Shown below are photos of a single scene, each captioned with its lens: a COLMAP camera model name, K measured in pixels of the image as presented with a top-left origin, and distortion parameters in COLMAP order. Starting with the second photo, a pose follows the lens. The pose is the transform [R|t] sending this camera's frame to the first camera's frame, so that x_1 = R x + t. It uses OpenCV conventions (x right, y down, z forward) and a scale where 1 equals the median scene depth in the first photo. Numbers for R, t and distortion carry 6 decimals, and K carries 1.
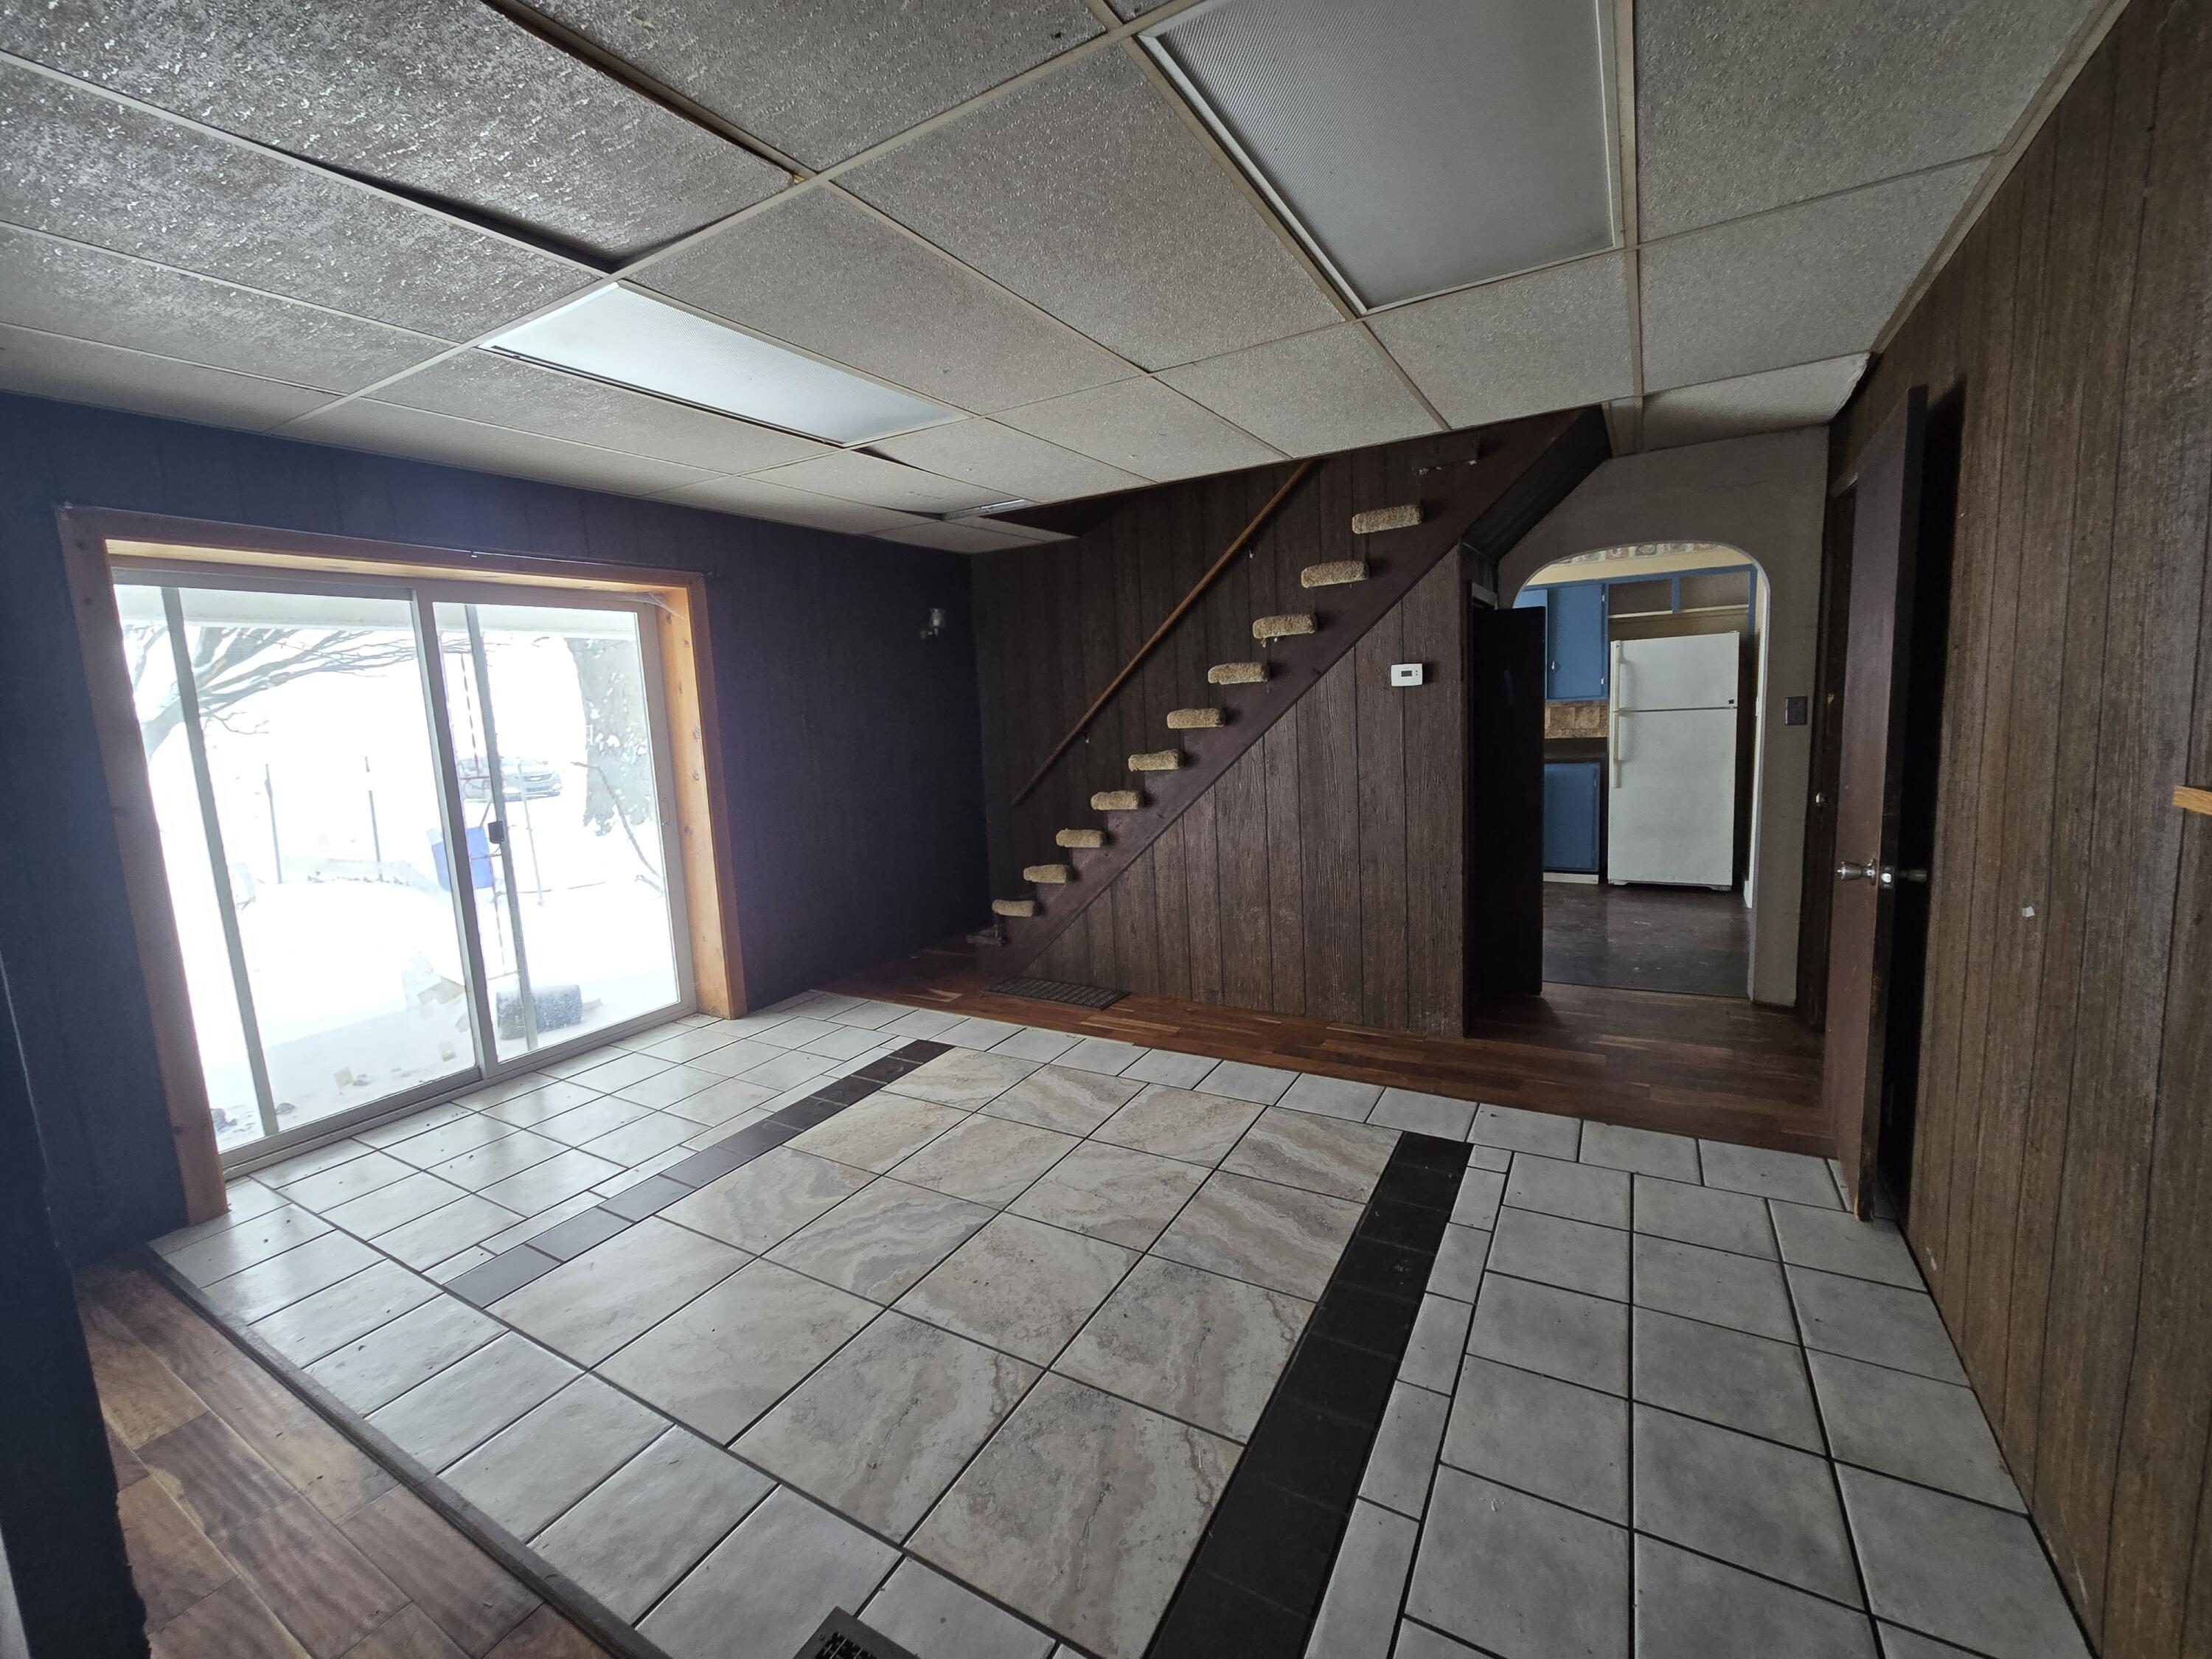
lens RADIAL K [[908.8, 0, 1115.4], [0, 908.8, 814.8], [0, 0, 1]] dist [-0.004965, 0.004054]
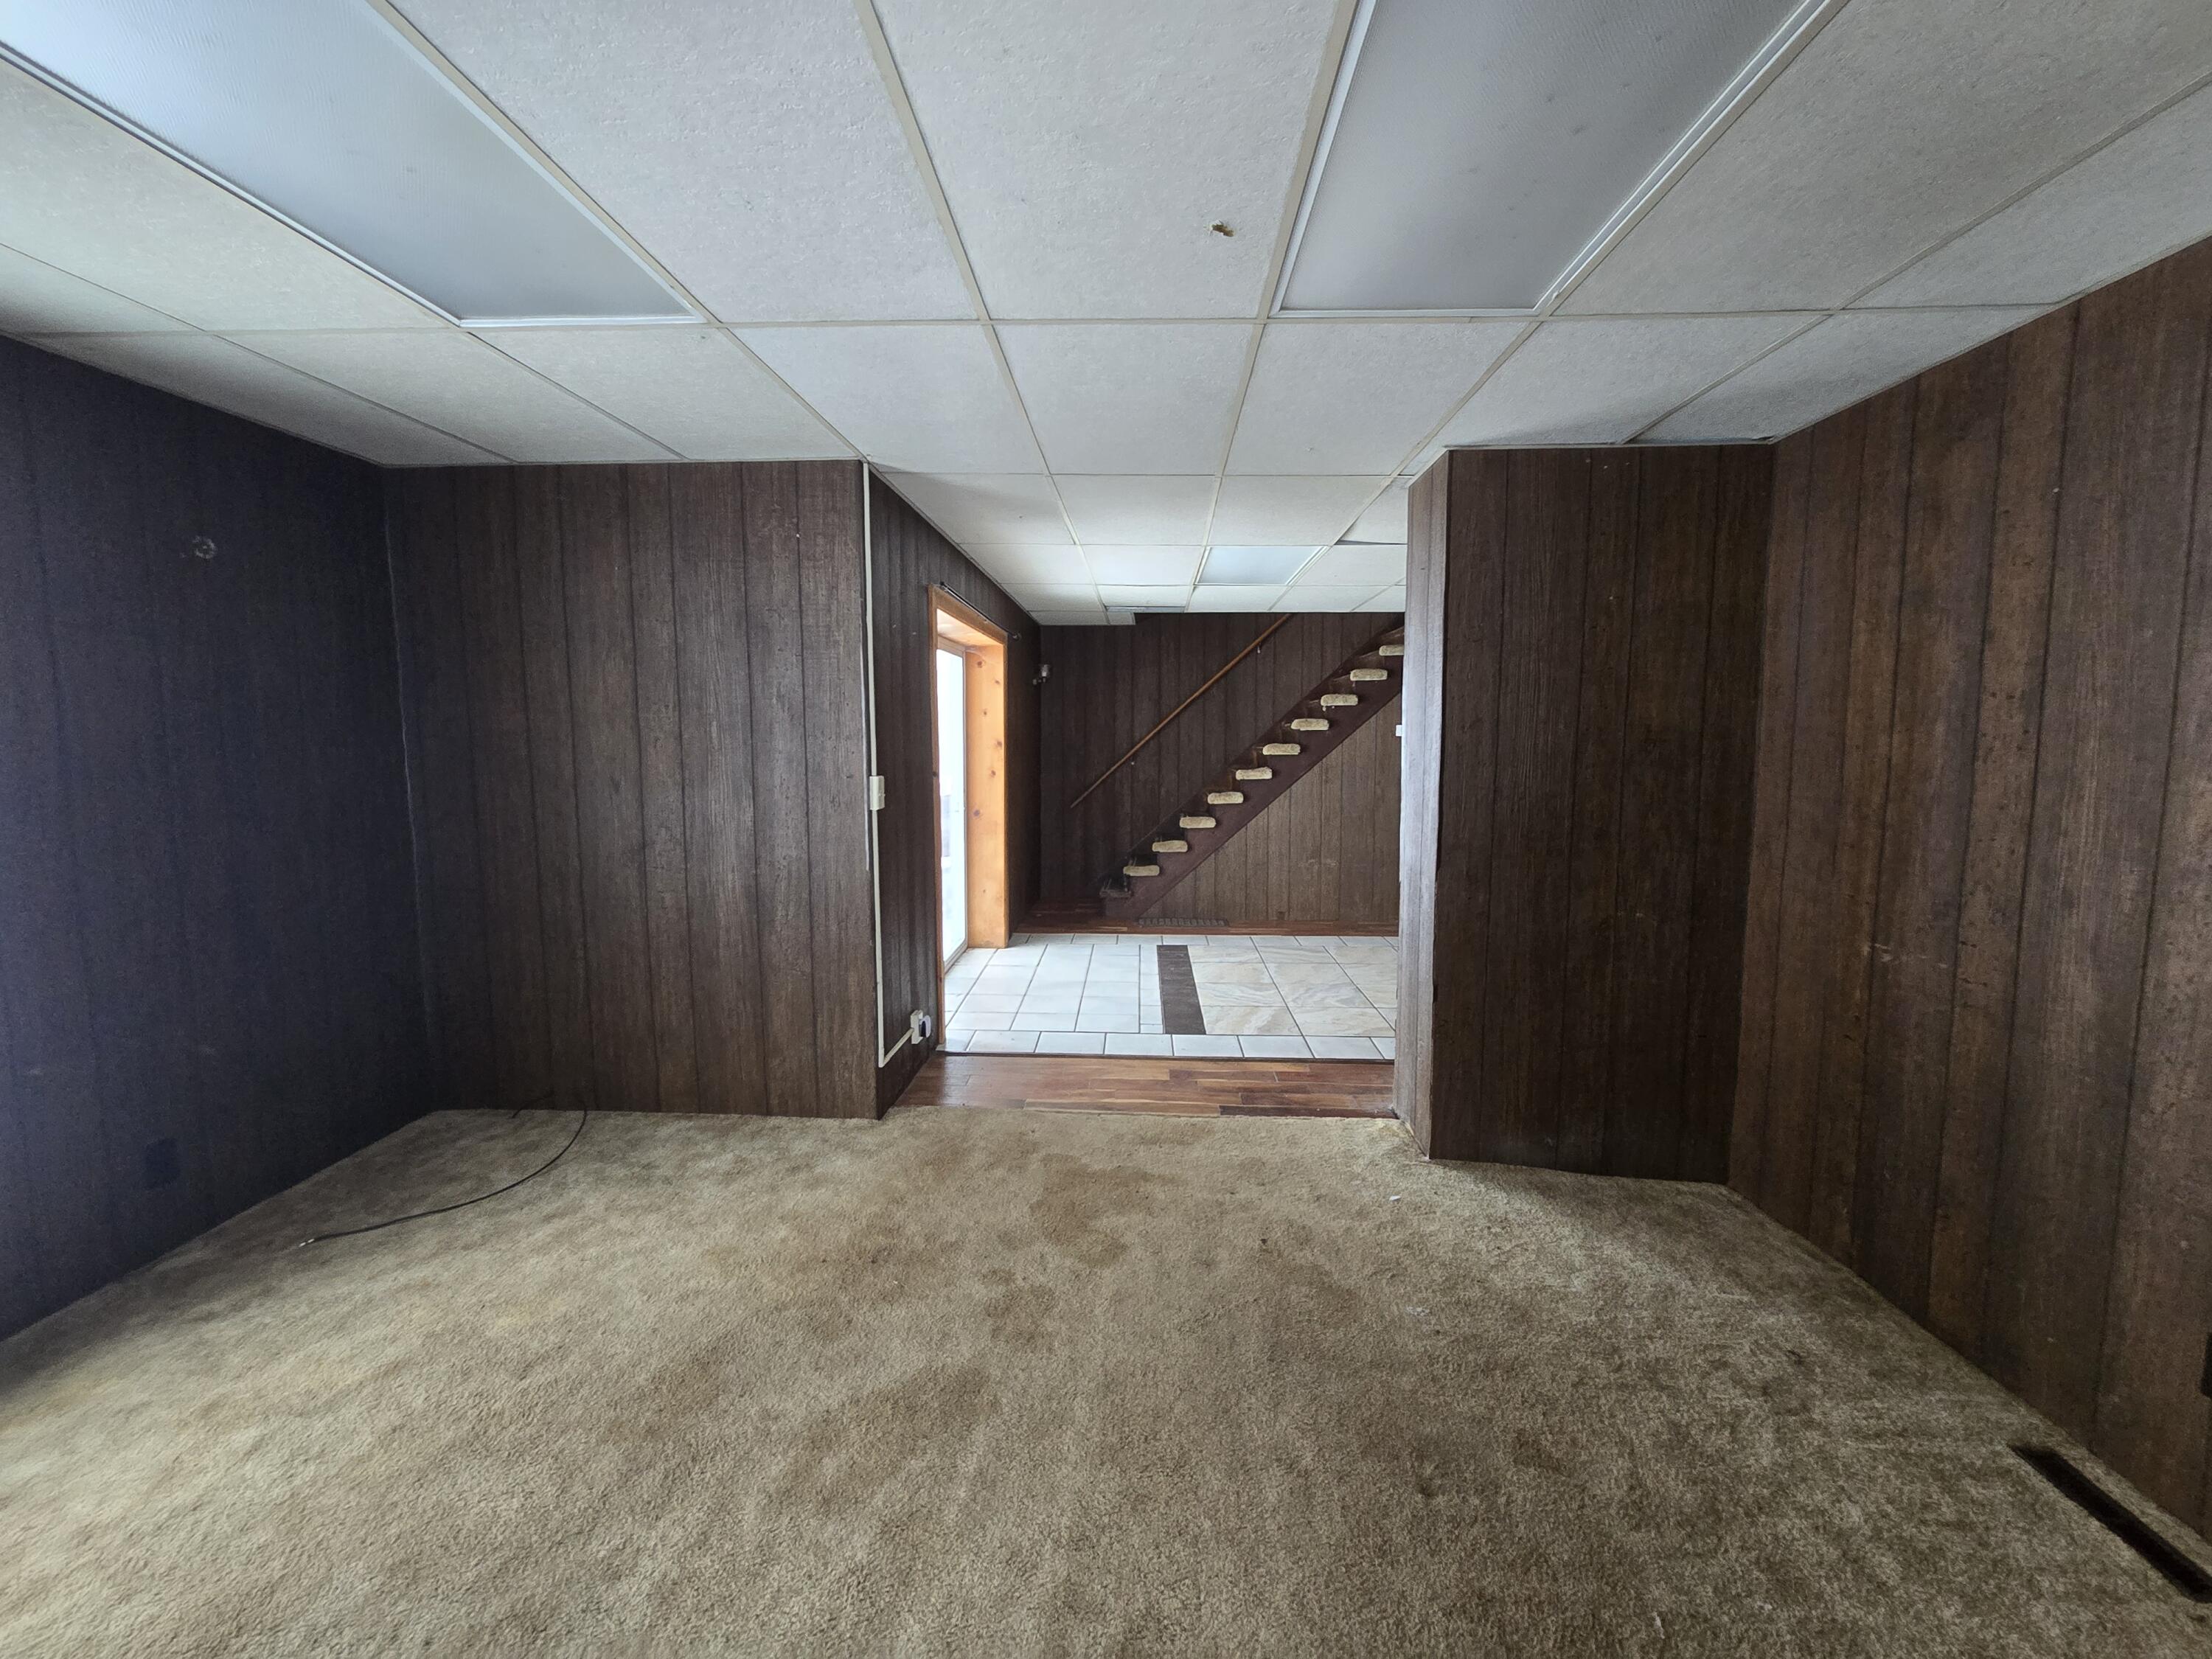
lens RADIAL K [[908.8, 0, 1115.4], [0, 908.8, 814.8], [0, 0, 1]] dist [-0.004965, 0.004054]
pose [[0.883955, 0.008718, 0.467491, -1.343625], [0.014762, 0.998807, -0.046540, 0.125460], [-0.467339, 0.048041, 0.882772, -0.485357]]
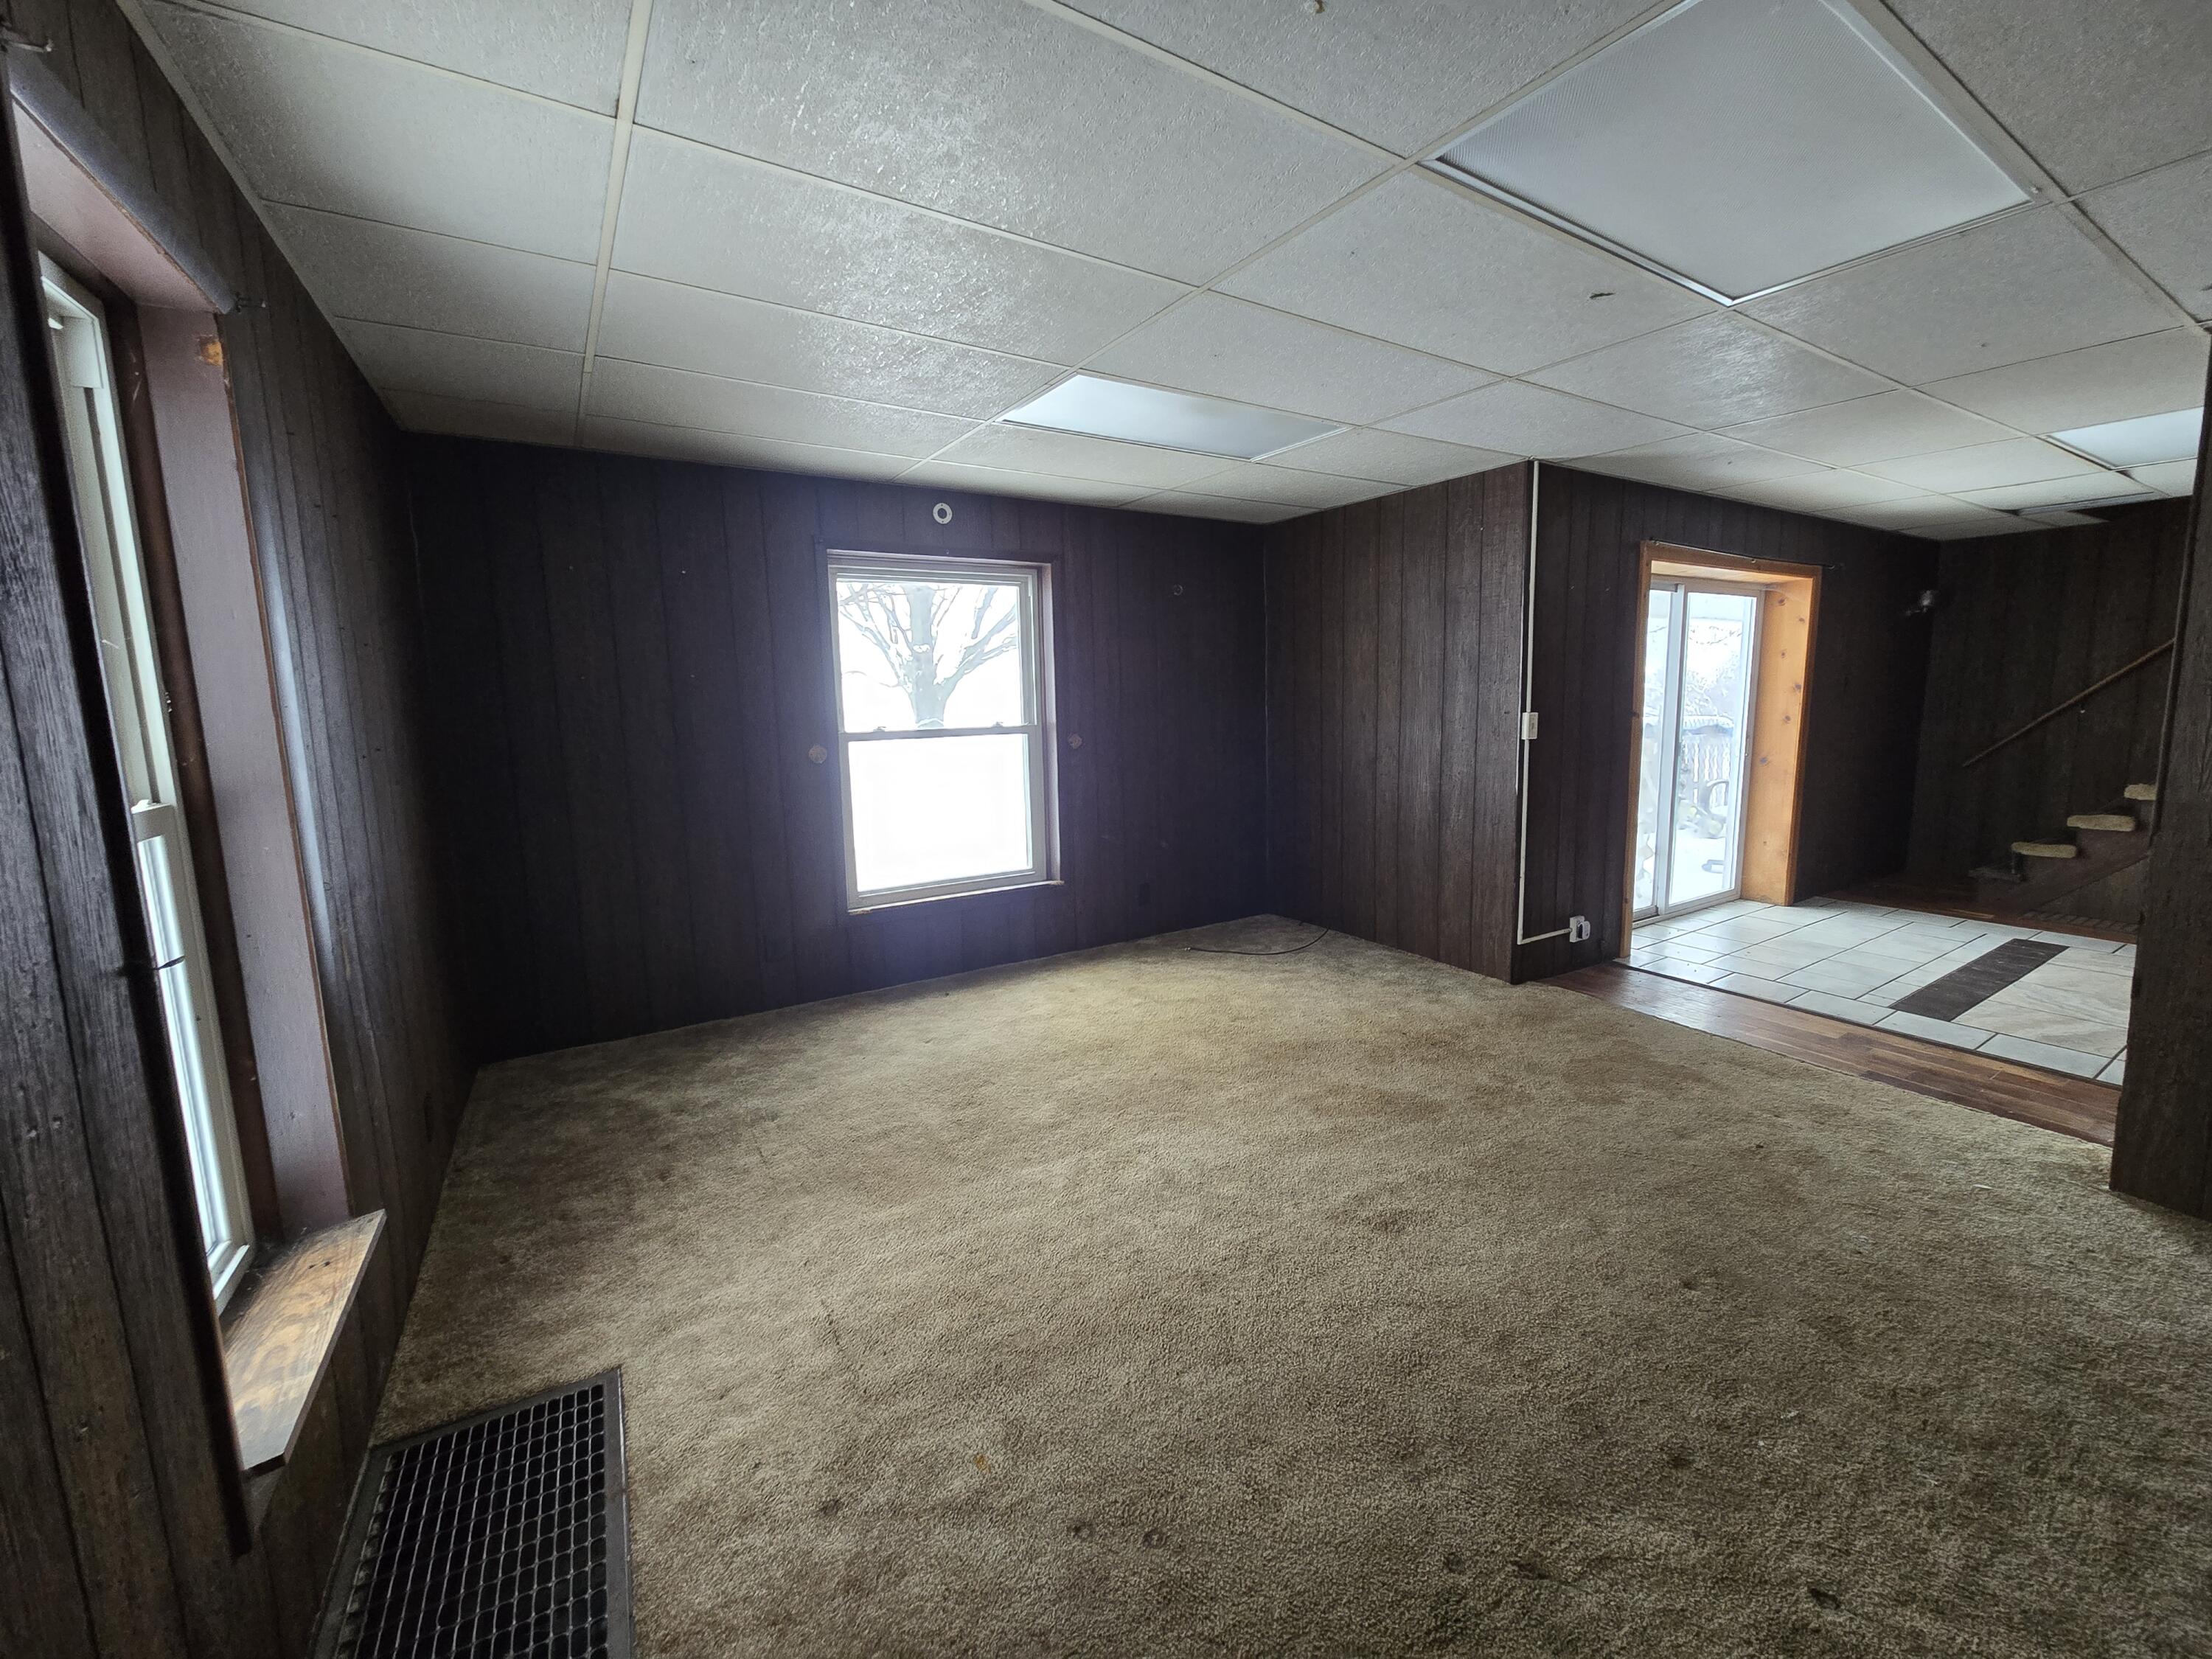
lens RADIAL K [[927.4, 0, 1161.0], [0, 927.4, 803.9], [0, 0, 1]] dist [0.030999, 0.000282]
pose [[0.906293, 0.088599, -0.413259, -1.000363], [-0.085550, 0.995997, 0.025918, 0.172001], [0.413900, 0.011865, 0.910245, -0.894923]]
